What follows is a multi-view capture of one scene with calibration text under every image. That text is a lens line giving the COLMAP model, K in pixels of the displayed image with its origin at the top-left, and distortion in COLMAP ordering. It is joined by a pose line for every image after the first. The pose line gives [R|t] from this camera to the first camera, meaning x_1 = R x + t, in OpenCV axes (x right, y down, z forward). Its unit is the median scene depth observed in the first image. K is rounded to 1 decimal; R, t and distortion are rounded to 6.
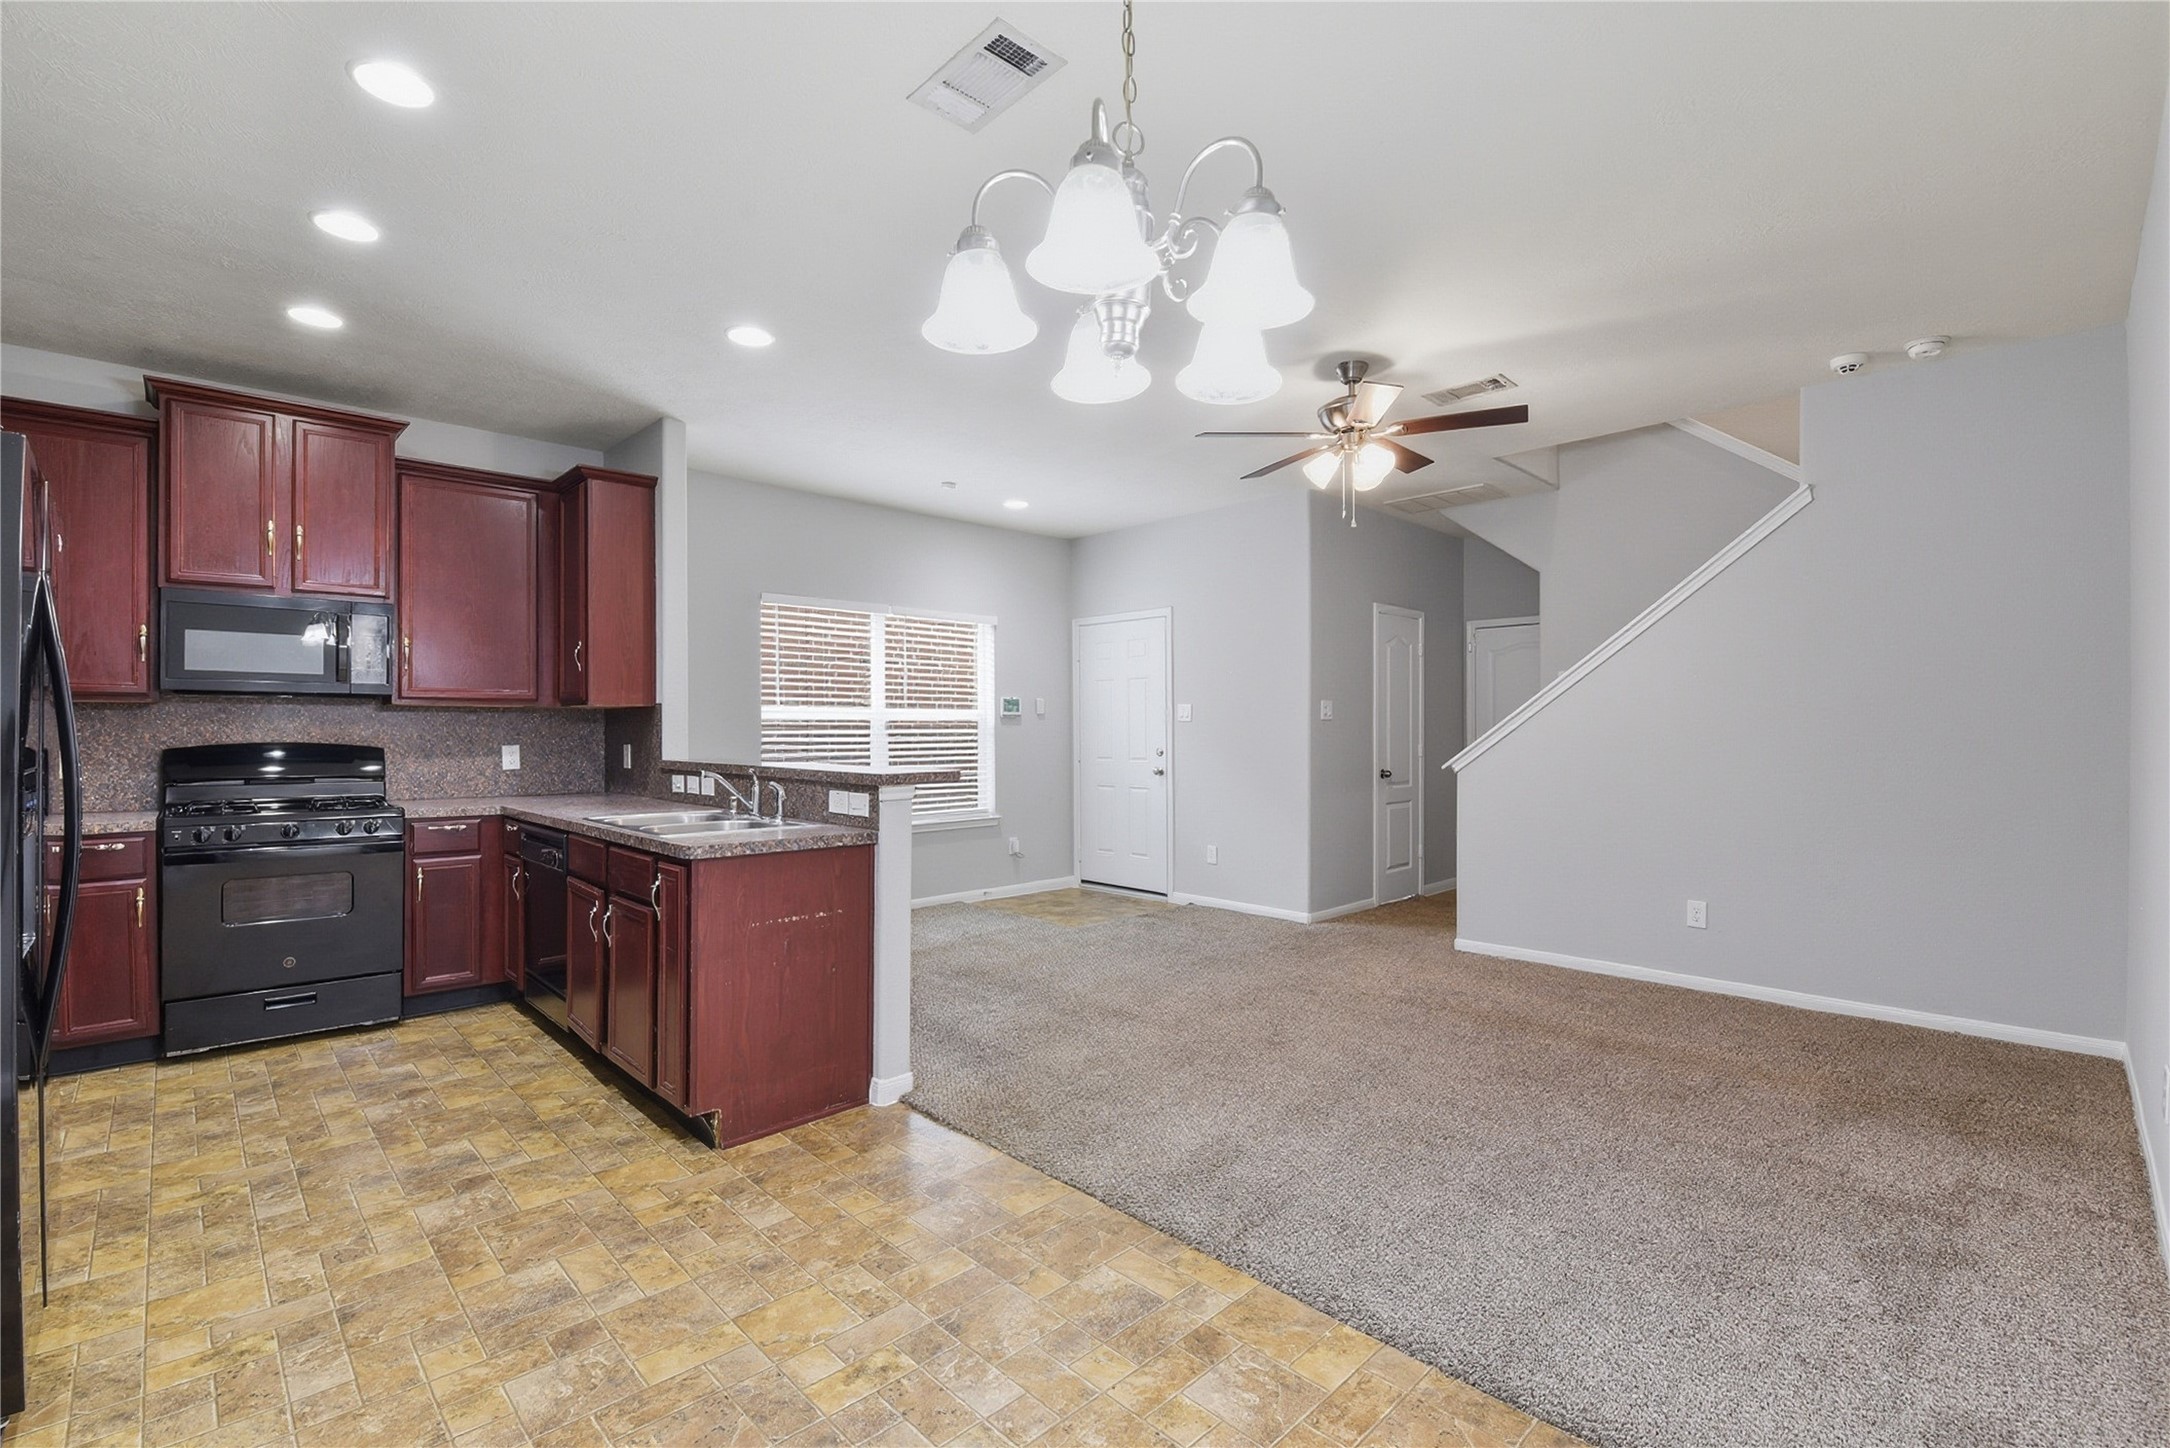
lens RADIAL K [[974.8, 0, 1096.5], [0, 974.8, 729.5], [0, 0, 1]] dist [-0.004551, -0.002139]
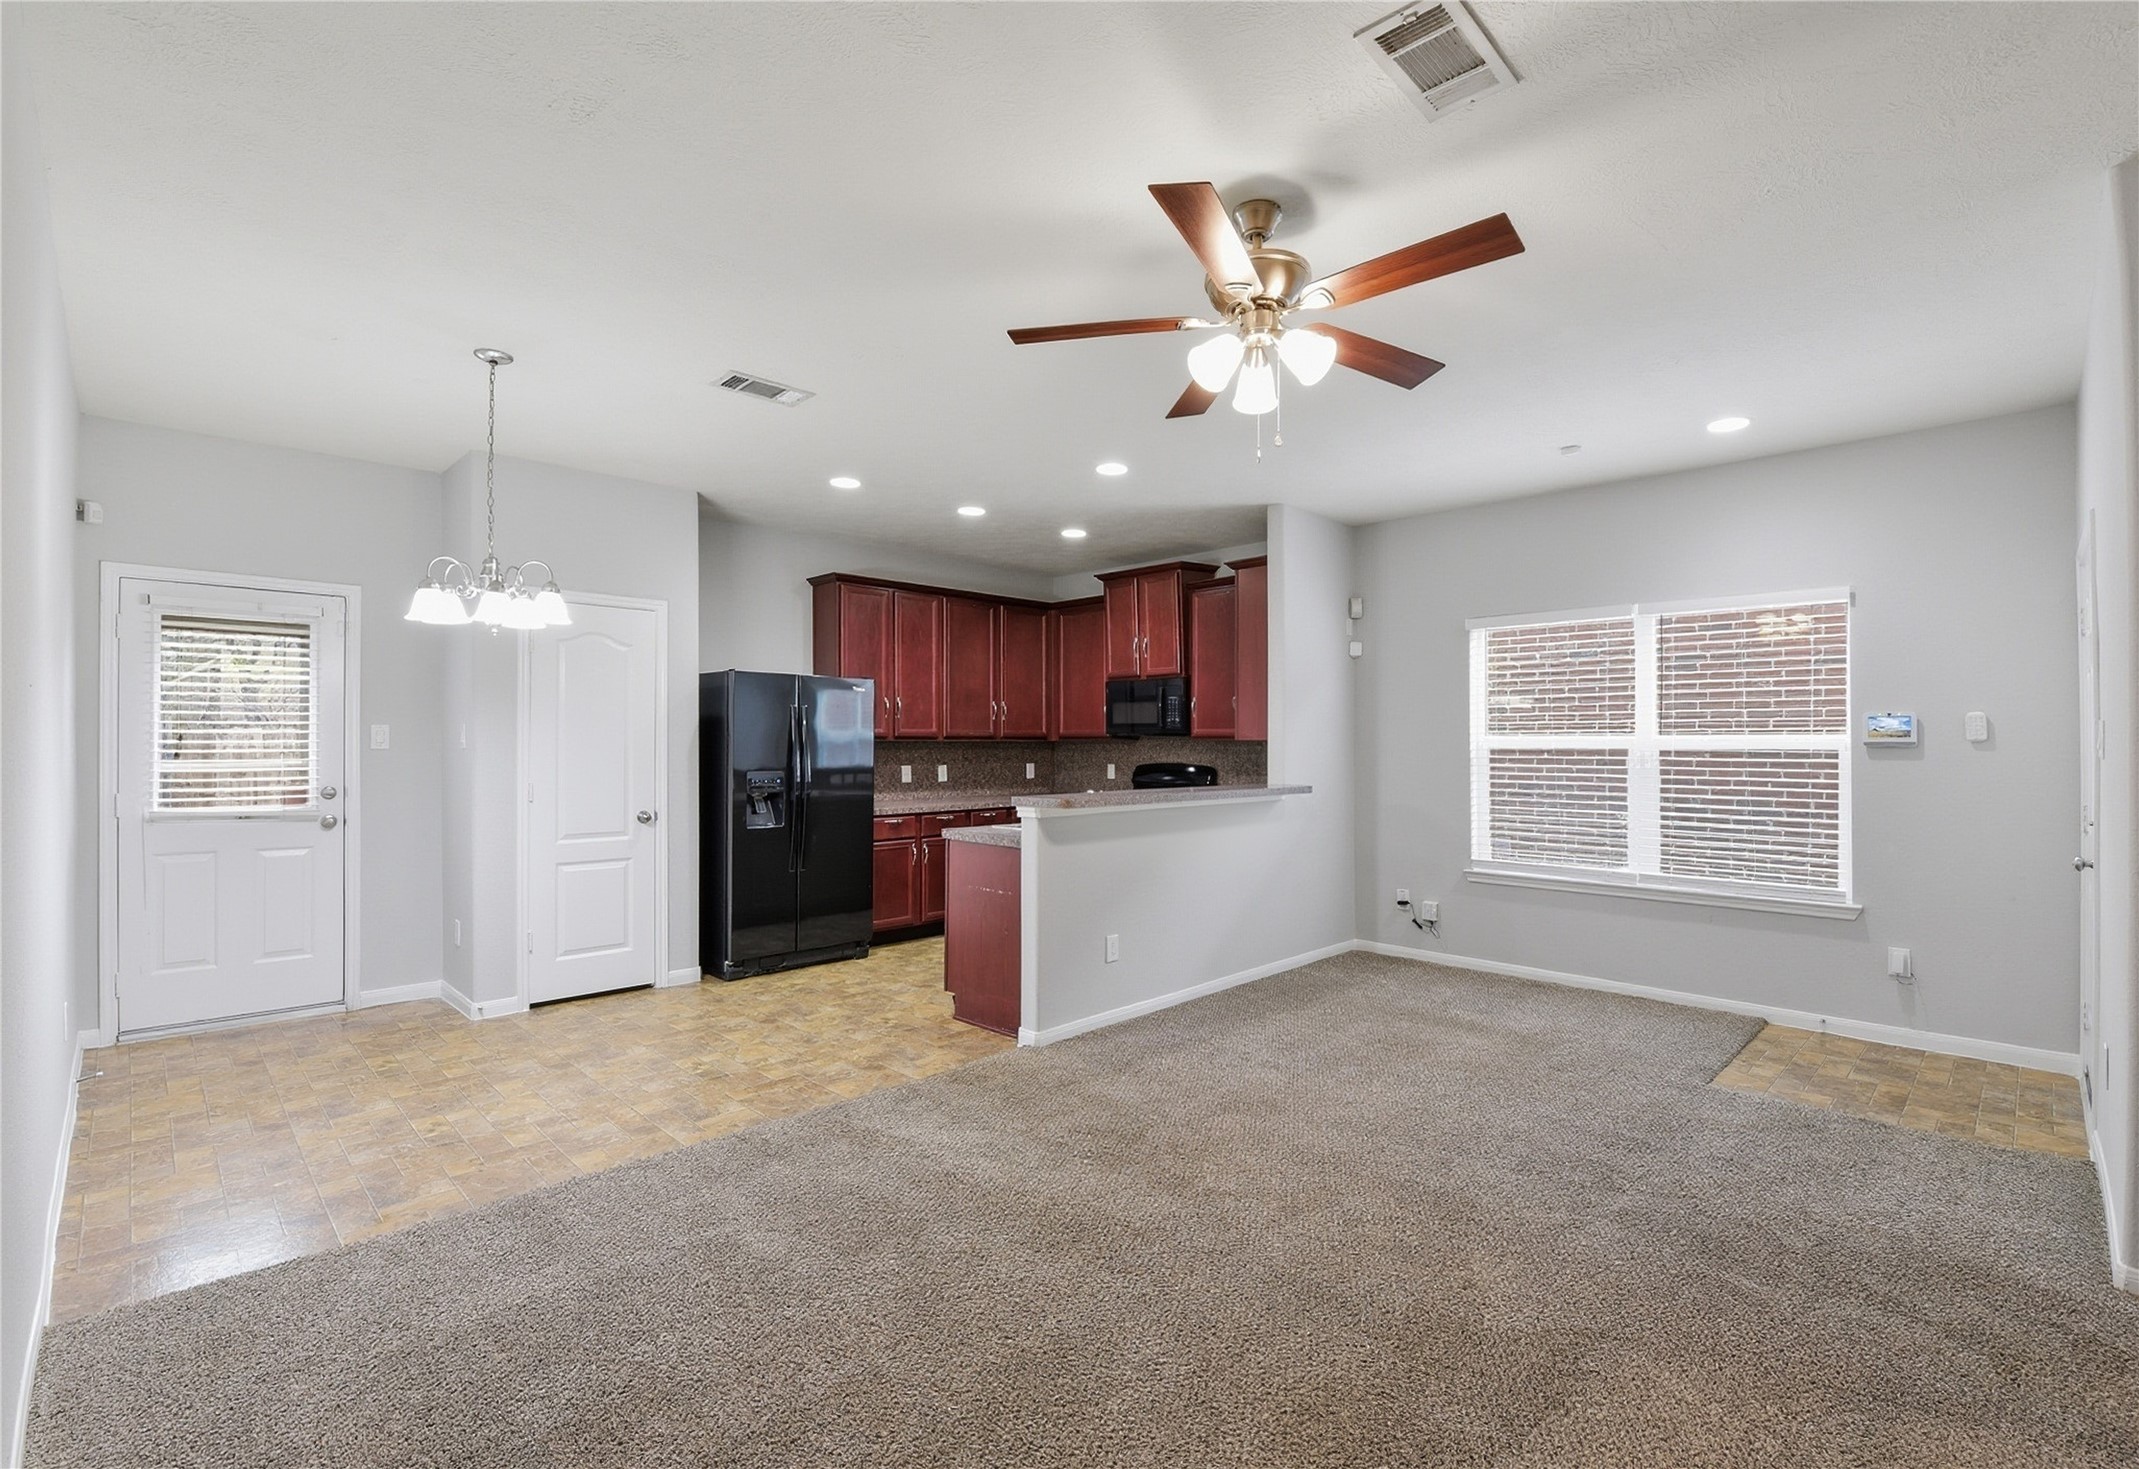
lens RADIAL K [[972.8, 0, 1072.2], [0, 972.8, 736.8], [0, 0, 1]] dist [0.001451, 0.000046]
pose [[-0.016621, -0.007391, -0.999835, 0.845249], [-0.002849, 0.999969, -0.007345, -0.018662], [0.999858, 0.002726, -0.016641, 0.835168]]
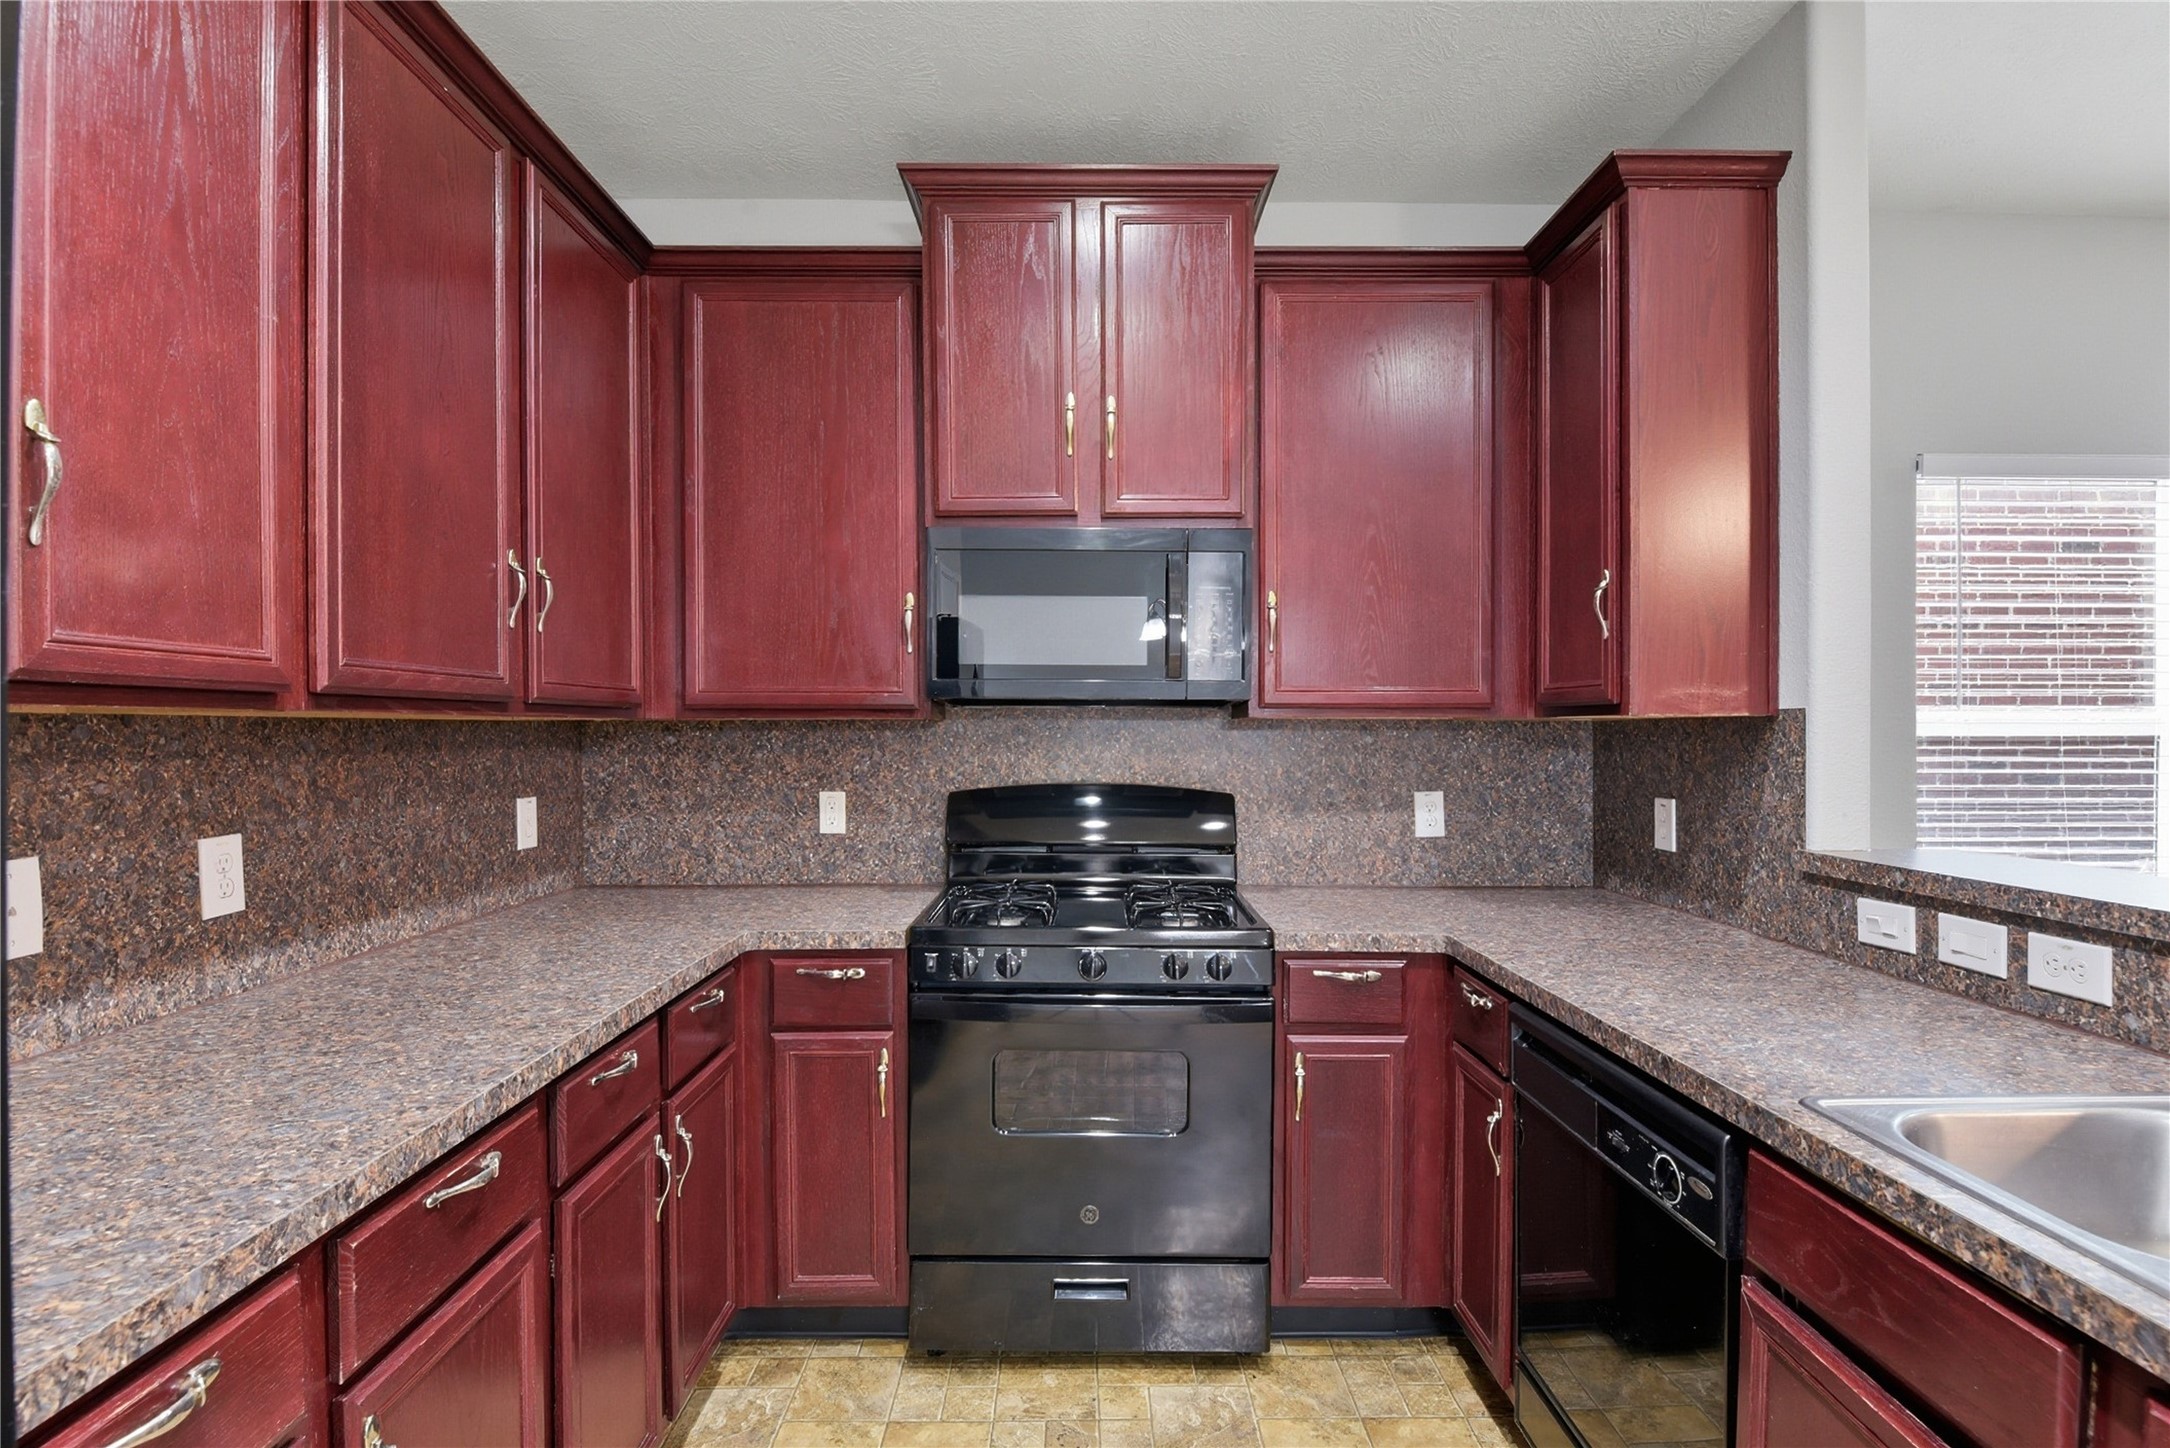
lens RADIAL K [[1027.5, 0, 1080.4], [0, 1027.5, 731.5], [0, 0, 1]] dist [-0.025167, 0.000047]
pose [[0.722213, 0.000698, -0.691670, -0.401081], [-0.001510, 0.999999, -0.000568, -0.017937], [0.691669, 0.001454, 0.722214, 0.528189]]
